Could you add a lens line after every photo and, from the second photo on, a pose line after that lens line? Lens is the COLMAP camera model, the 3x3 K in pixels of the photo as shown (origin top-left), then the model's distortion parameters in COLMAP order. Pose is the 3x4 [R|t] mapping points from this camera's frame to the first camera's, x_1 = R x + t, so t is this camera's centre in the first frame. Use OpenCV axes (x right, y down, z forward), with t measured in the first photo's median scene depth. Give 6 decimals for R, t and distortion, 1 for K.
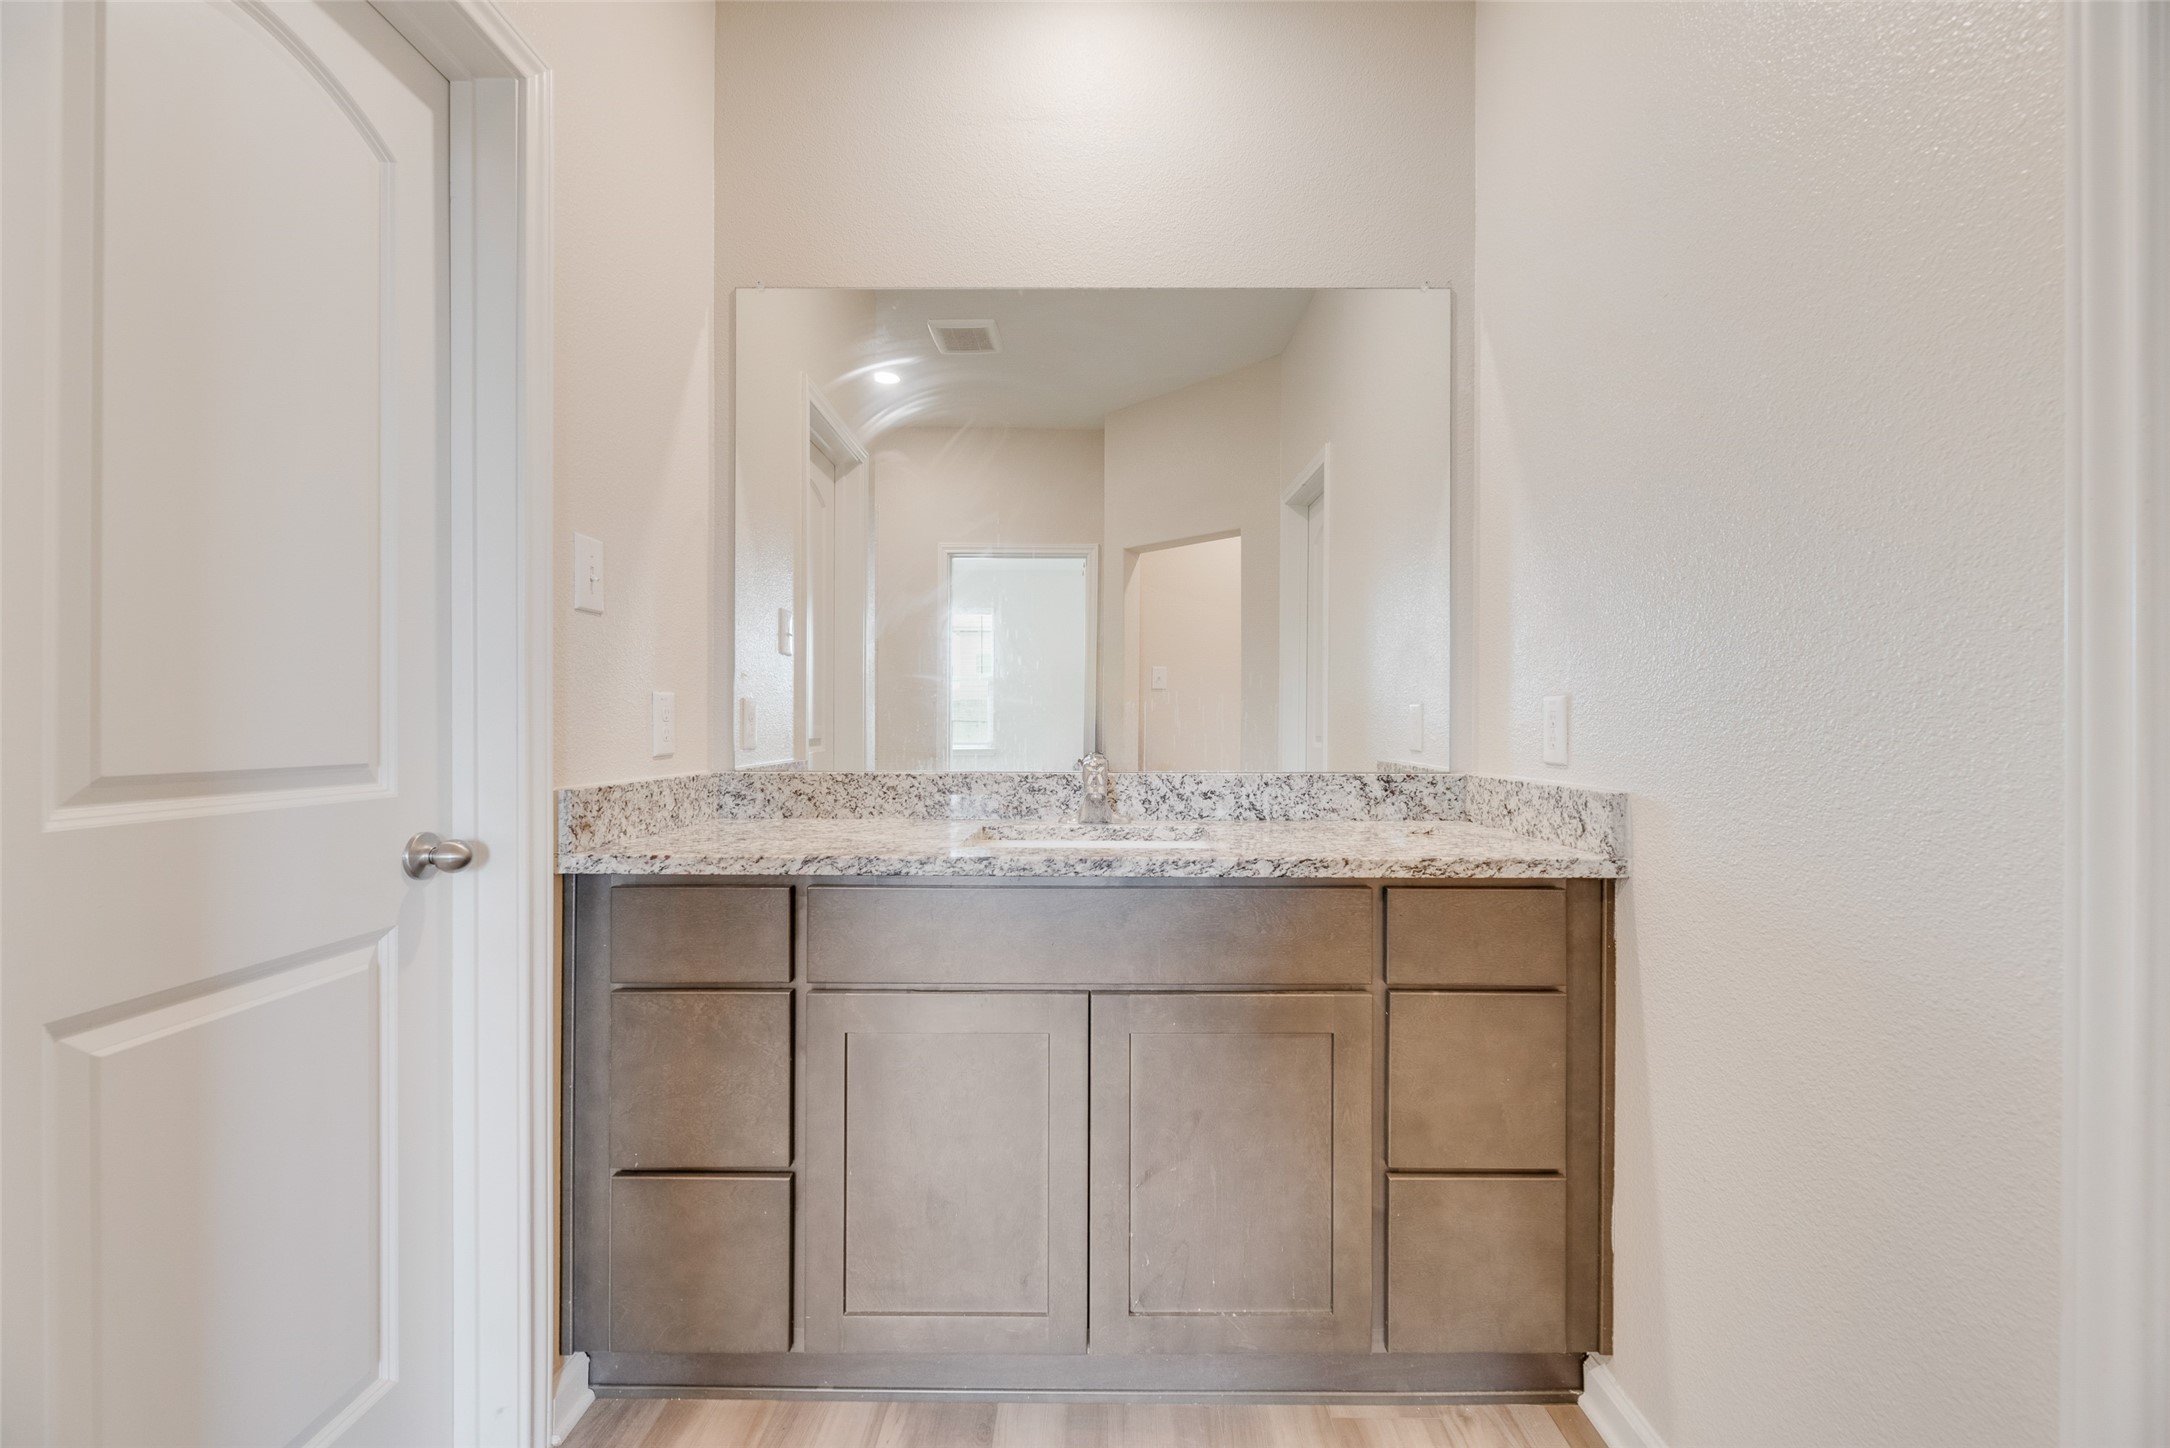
lens RADIAL K [[870.8, 0, 1085.0], [0, 870.8, 724.0], [0, 0, 1]] dist [-0.003194, -0.000232]
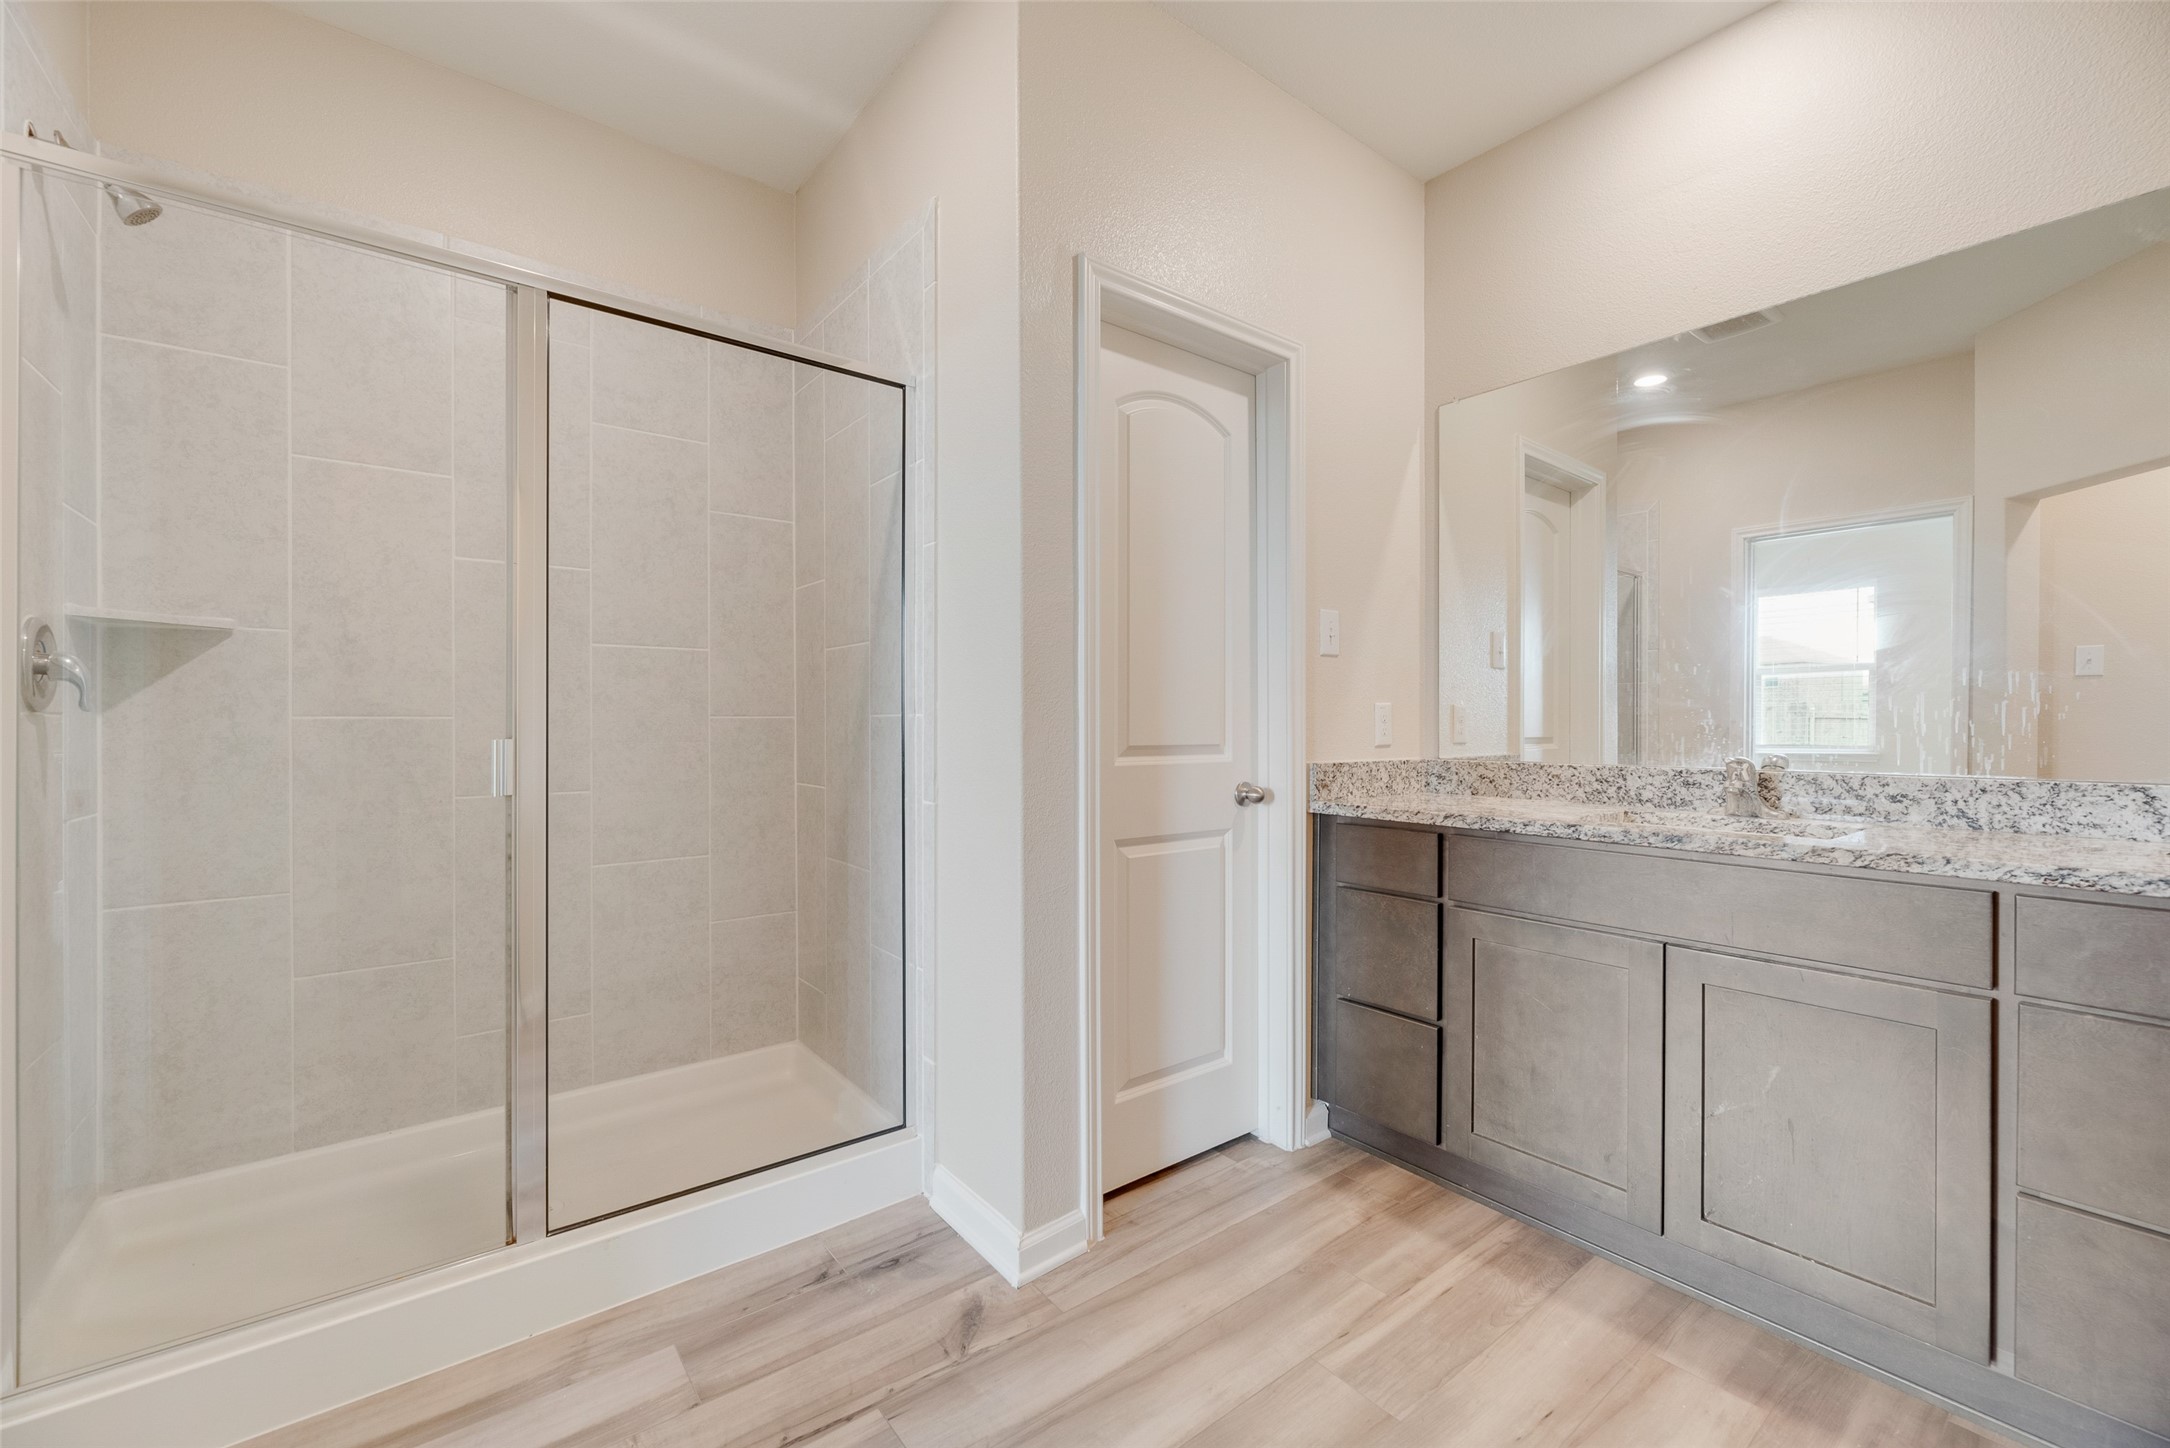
lens RADIAL K [[886.7, 0, 1096.5], [0, 886.7, 722.7], [0, 0, 1]] dist [0.008915, 0.000017]
pose [[0.630276, -0.001854, -0.776369, 0.463952], [0.000154, 0.999997, -0.002263, 0.000533], [0.776371, 0.001307, 0.630275, -0.404563]]
